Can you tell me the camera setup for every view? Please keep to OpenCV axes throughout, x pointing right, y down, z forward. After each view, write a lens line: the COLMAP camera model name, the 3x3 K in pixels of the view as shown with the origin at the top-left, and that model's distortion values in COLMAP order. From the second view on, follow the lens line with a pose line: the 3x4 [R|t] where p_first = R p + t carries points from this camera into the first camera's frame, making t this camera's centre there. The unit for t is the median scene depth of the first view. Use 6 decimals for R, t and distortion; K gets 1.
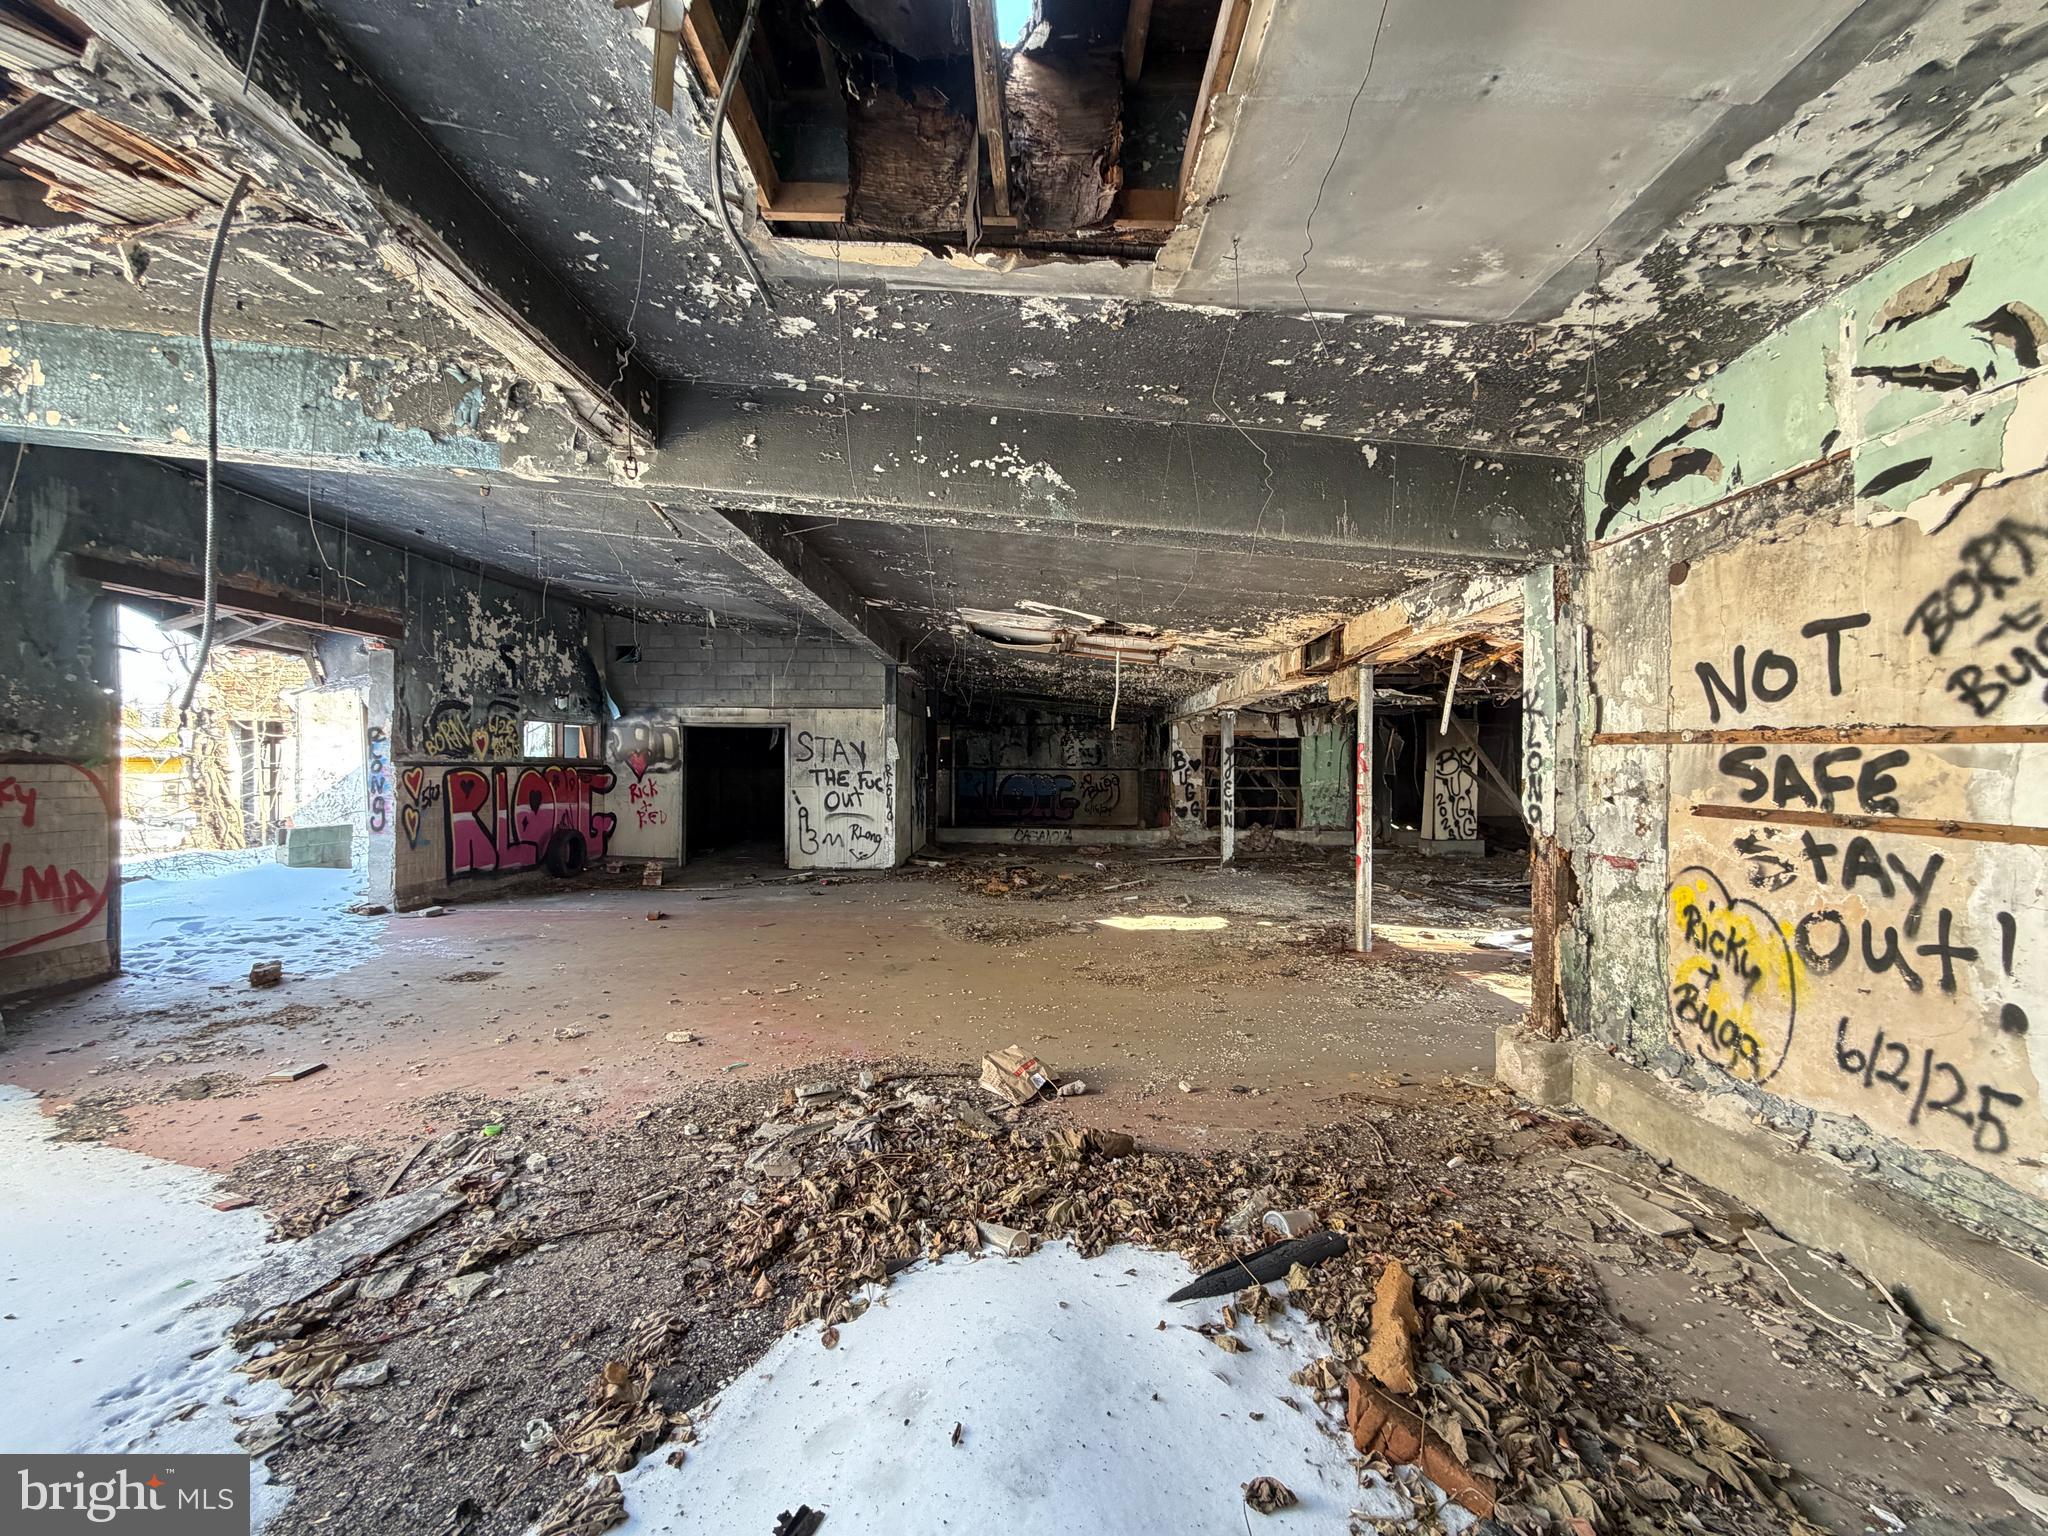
lens RADIAL K [[814.7, 0, 1018.9], [0, 814.7, 766.8], [0, 0, 1]] dist [0.001434, -0.000703]
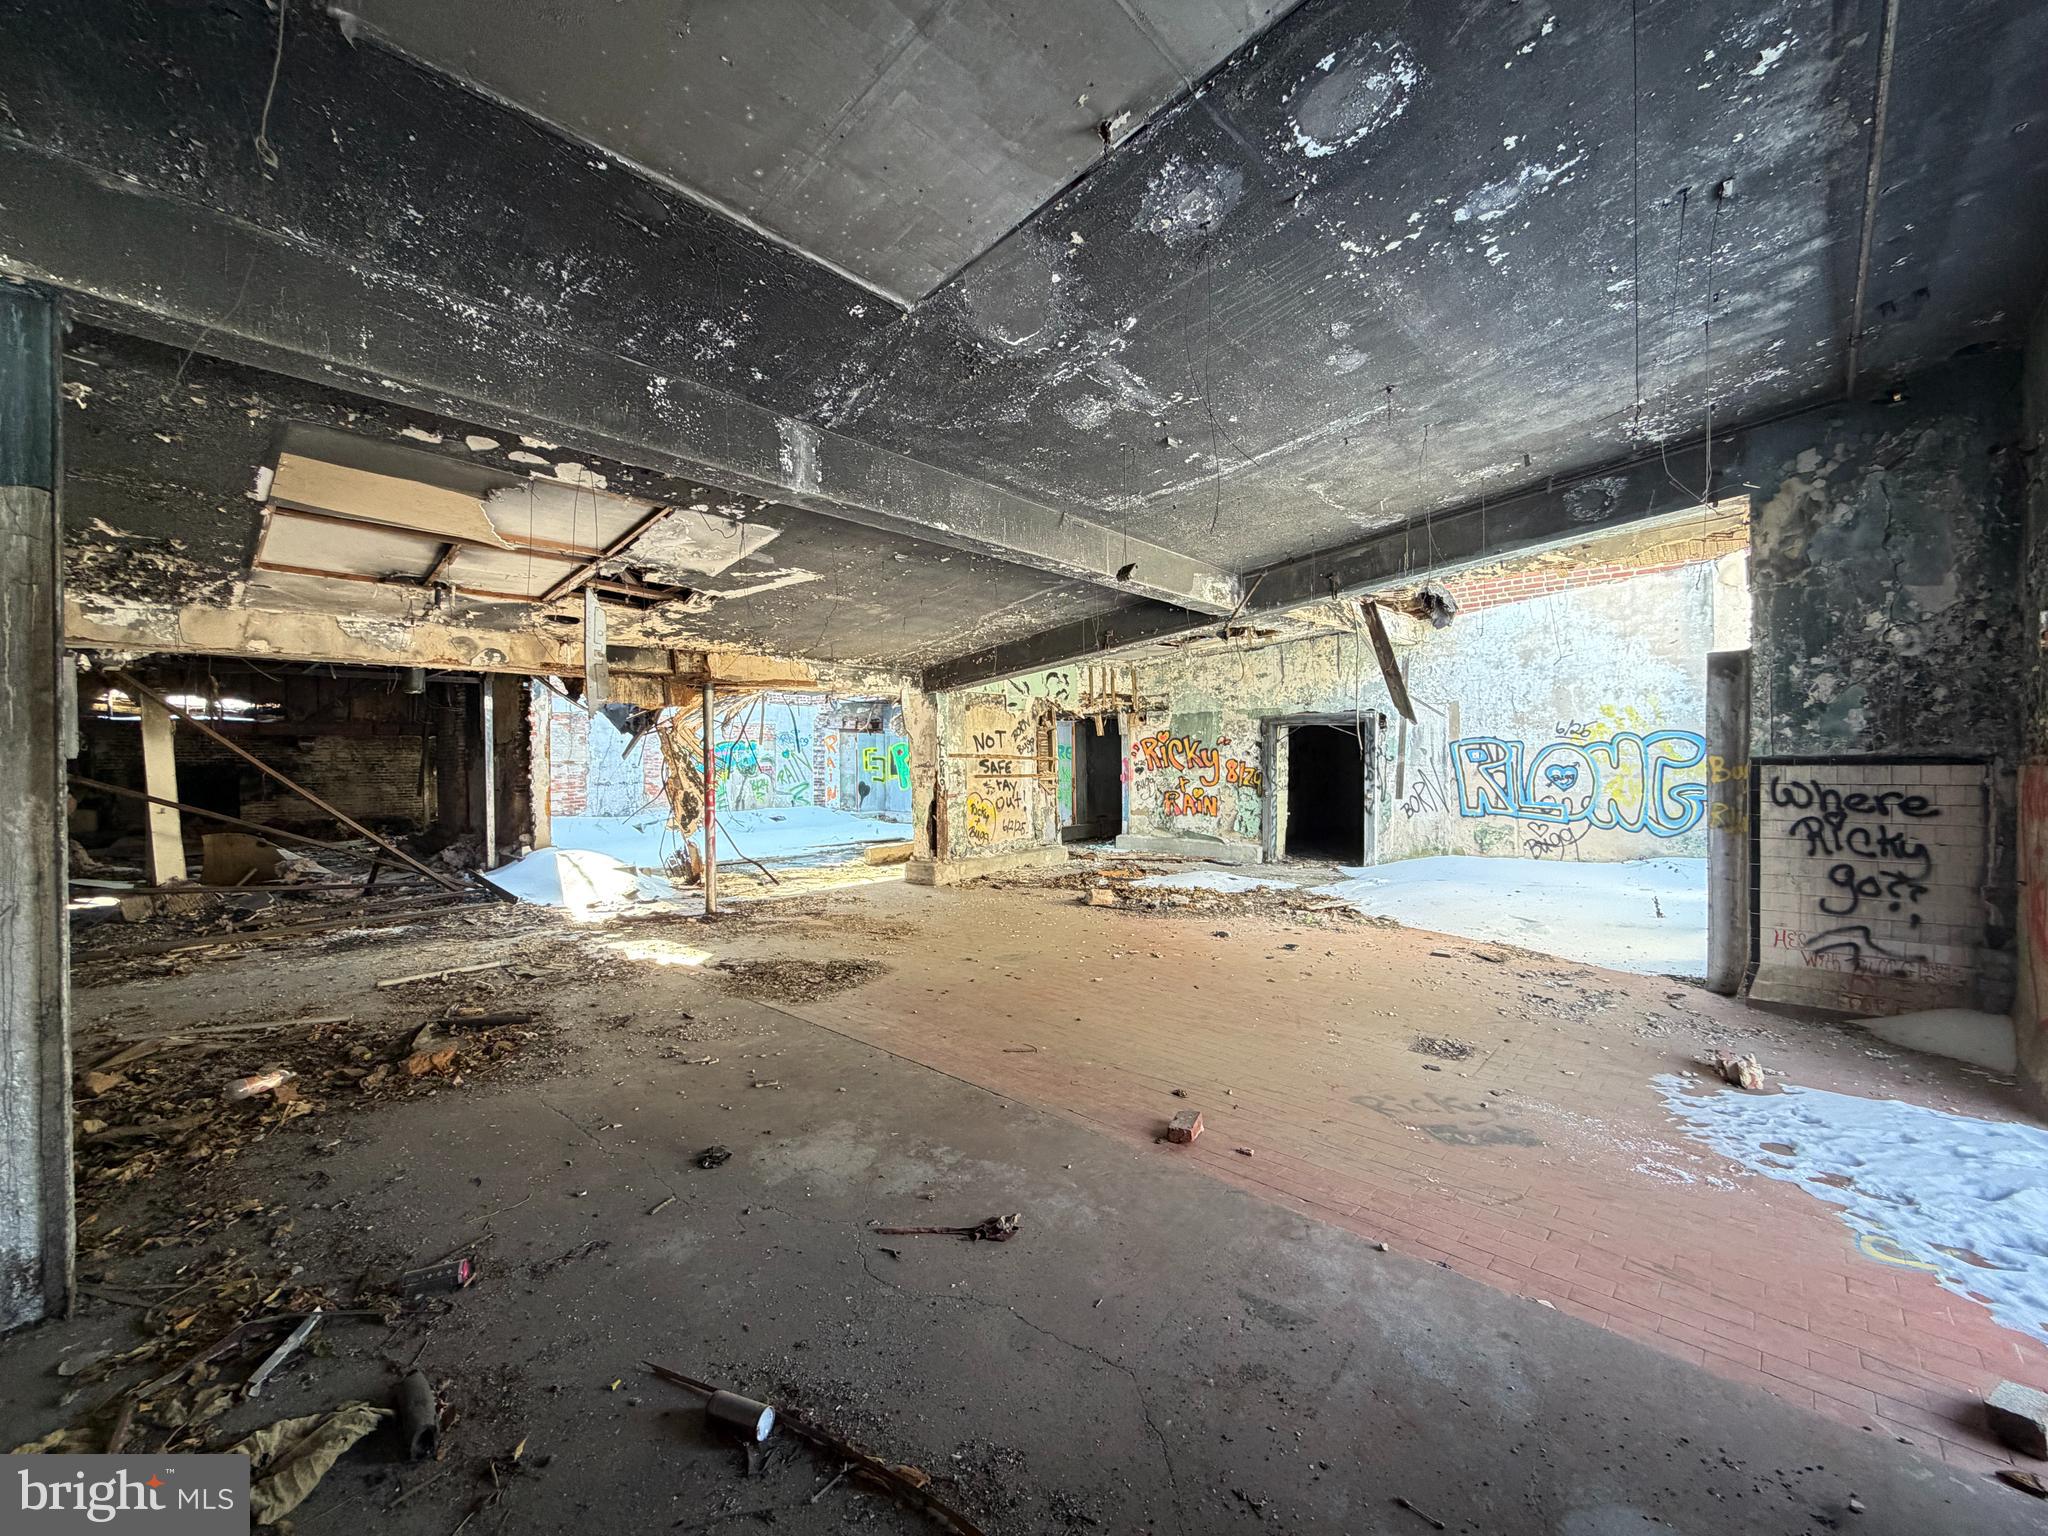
lens RADIAL K [[814.7, 0, 1018.2], [0, 814.7, 764.3], [0, 0, 1]] dist [0.001434, -0.000703]
pose [[-0.737757, -0.001540, 0.675064, -1.418785], [0.004311, 0.999966, 0.006992, -0.020069], [-0.675052, 0.008069, -0.737726, 2.896212]]
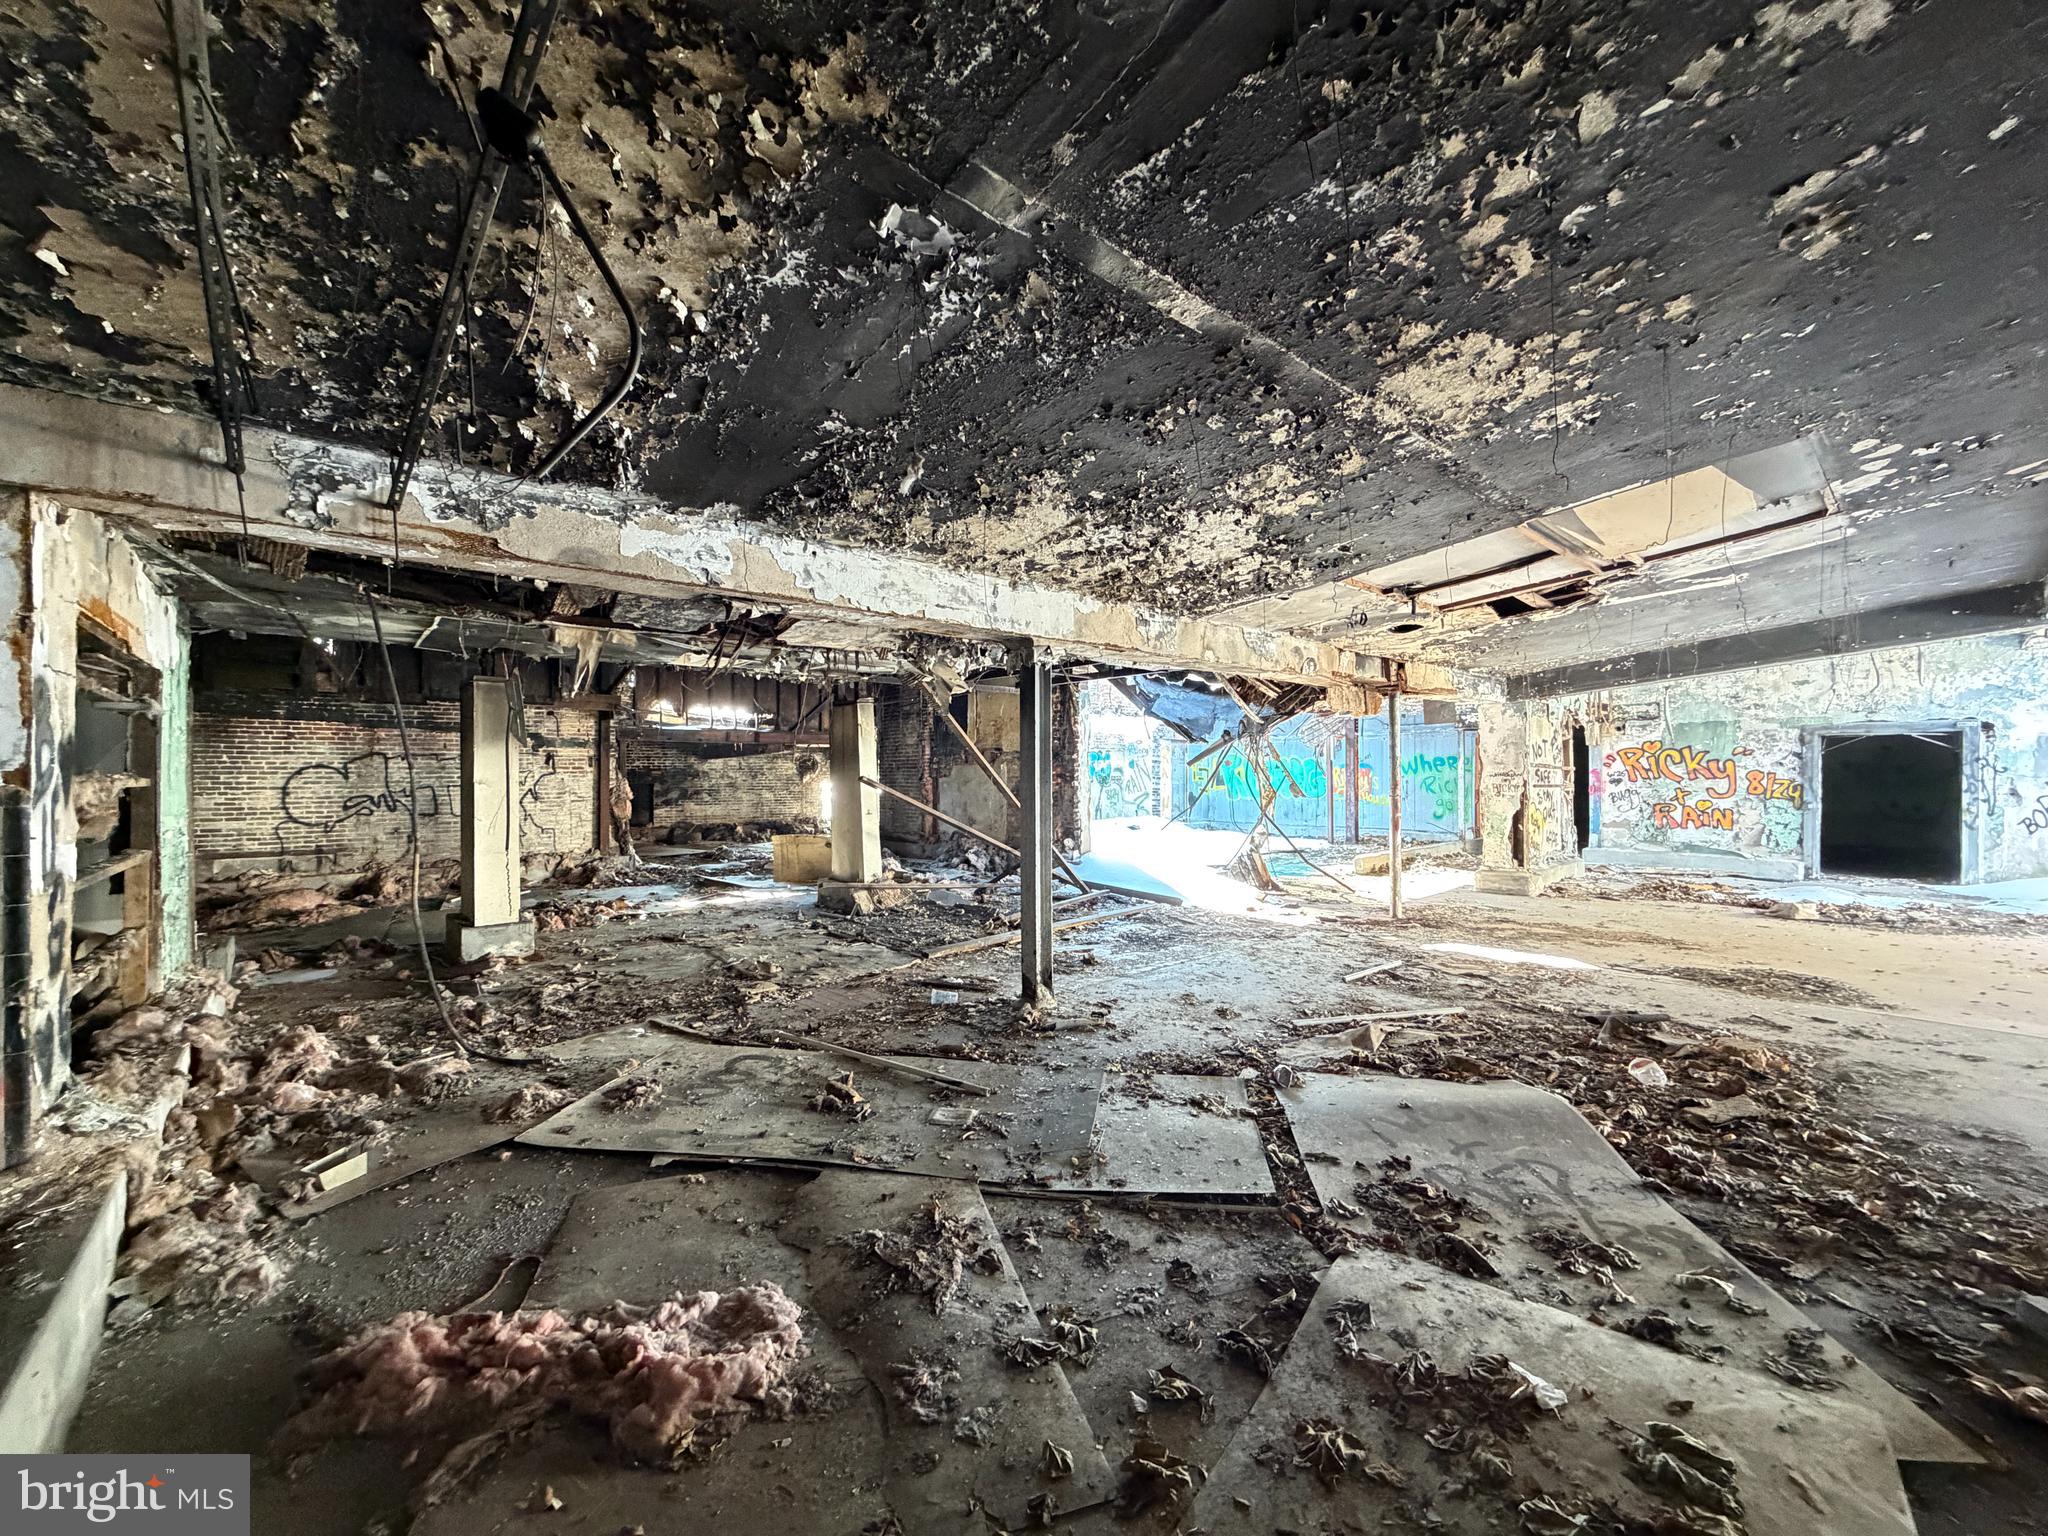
lens RADIAL K [[814.7, 0, 1028.1], [0, 814.7, 772.0], [0, 0, 1]] dist [0.001434, -0.000703]
pose [[-0.671752, -0.000851, 0.740776, -0.268364], [-0.000613, 1.000000, 0.000593, -0.007326], [-0.740776, -0.000055, -0.671752, 4.107230]]
